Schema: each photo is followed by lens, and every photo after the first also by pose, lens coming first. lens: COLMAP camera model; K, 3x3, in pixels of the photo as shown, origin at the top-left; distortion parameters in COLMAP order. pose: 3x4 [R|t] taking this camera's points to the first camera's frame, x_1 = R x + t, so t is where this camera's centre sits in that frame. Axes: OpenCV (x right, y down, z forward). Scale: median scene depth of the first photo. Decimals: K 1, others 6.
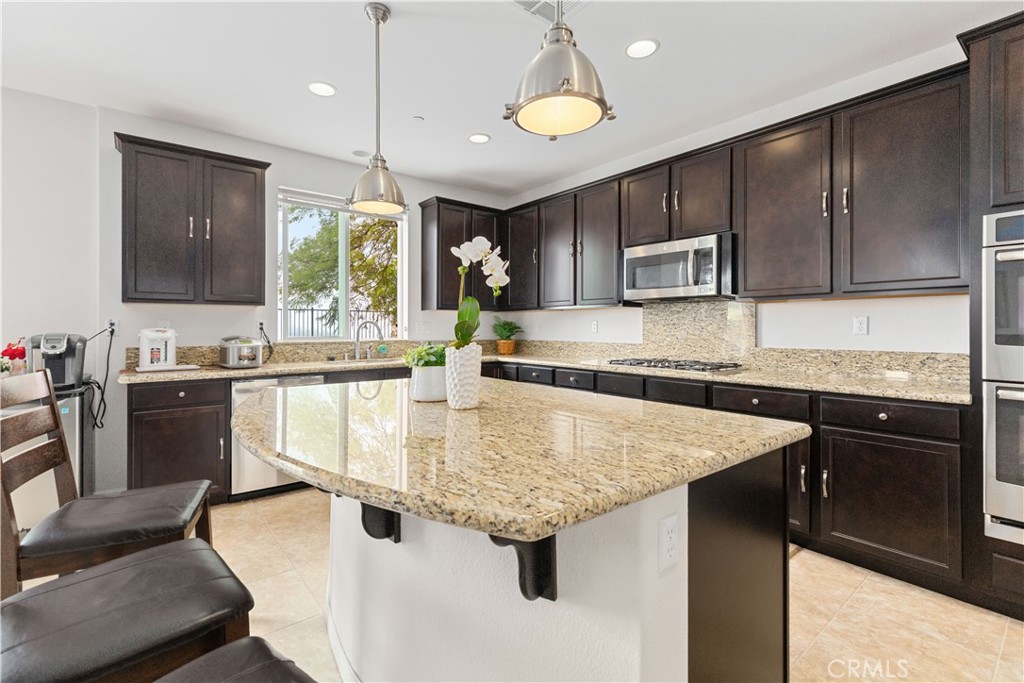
lens RADIAL K [[458.5, 0, 512.3], [0, 458.5, 323.5], [0, 0, 1]] dist [0.005056, -0.000303]
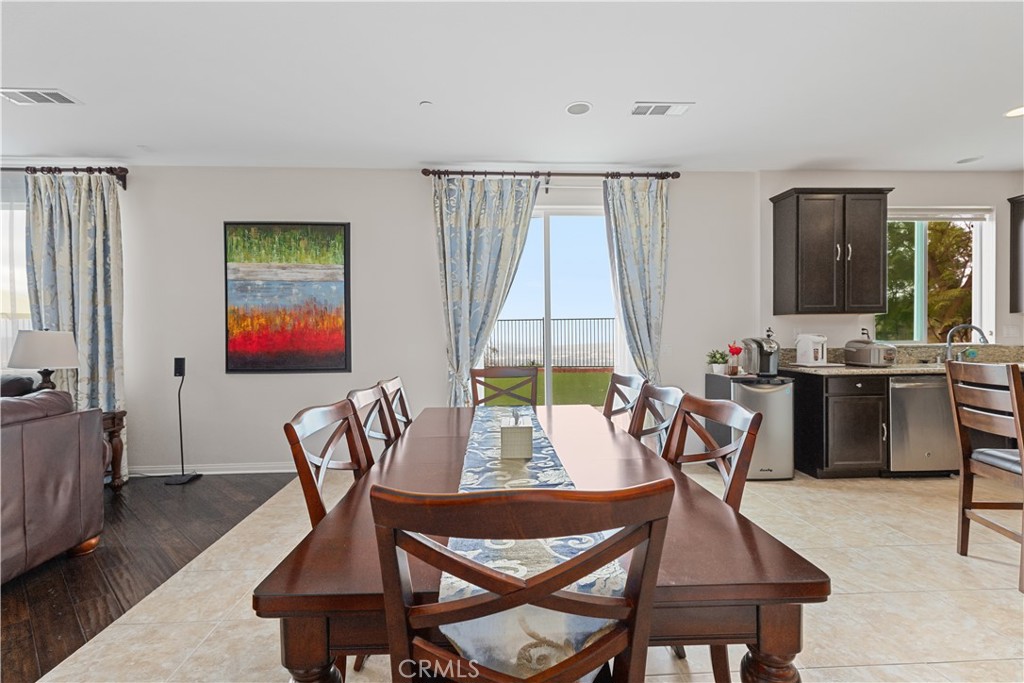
lens RADIAL K [[458.5, 0, 502.1], [0, 458.5, 342.2], [0, 0, 1]] dist [0.005056, -0.000303]
pose [[0.806061, -0.000841, -0.591832, -0.699479], [0.014725, 0.999718, 0.018635, -0.003177], [0.591650, -0.023736, 0.805846, -0.550336]]
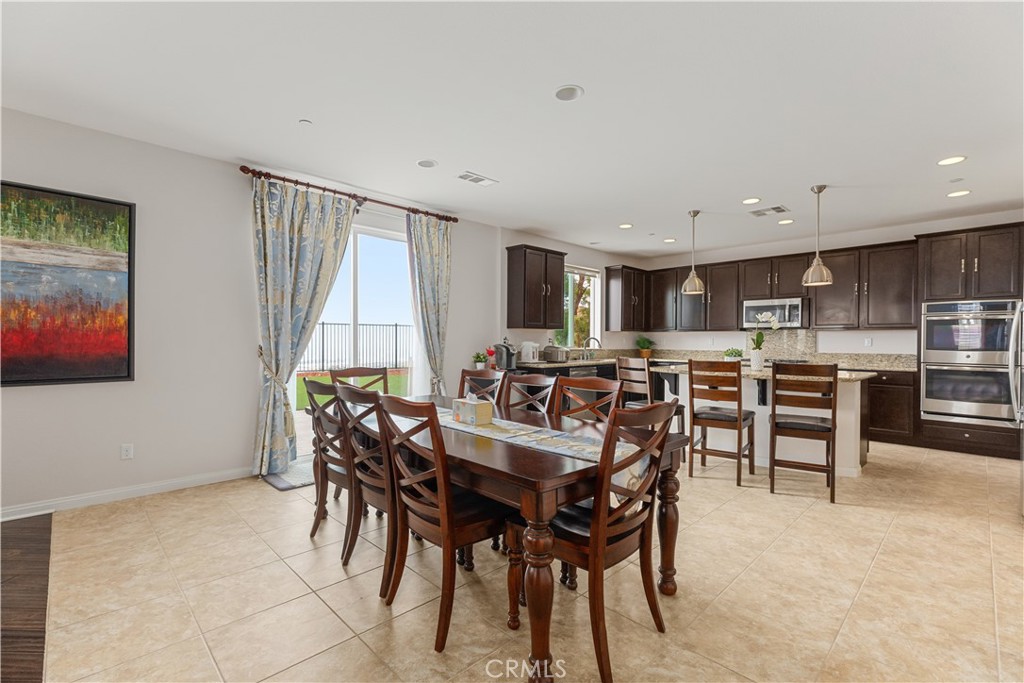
lens RADIAL K [[458.5, 0, 507.1], [0, 458.5, 340.4], [0, 0, 1]] dist [0.005056, -0.000303]
pose [[0.996273, 0.005471, 0.086087, -1.027467], [-0.006327, 0.999933, 0.009673, -0.012988], [-0.086028, -0.010182, 0.996241, -0.931823]]
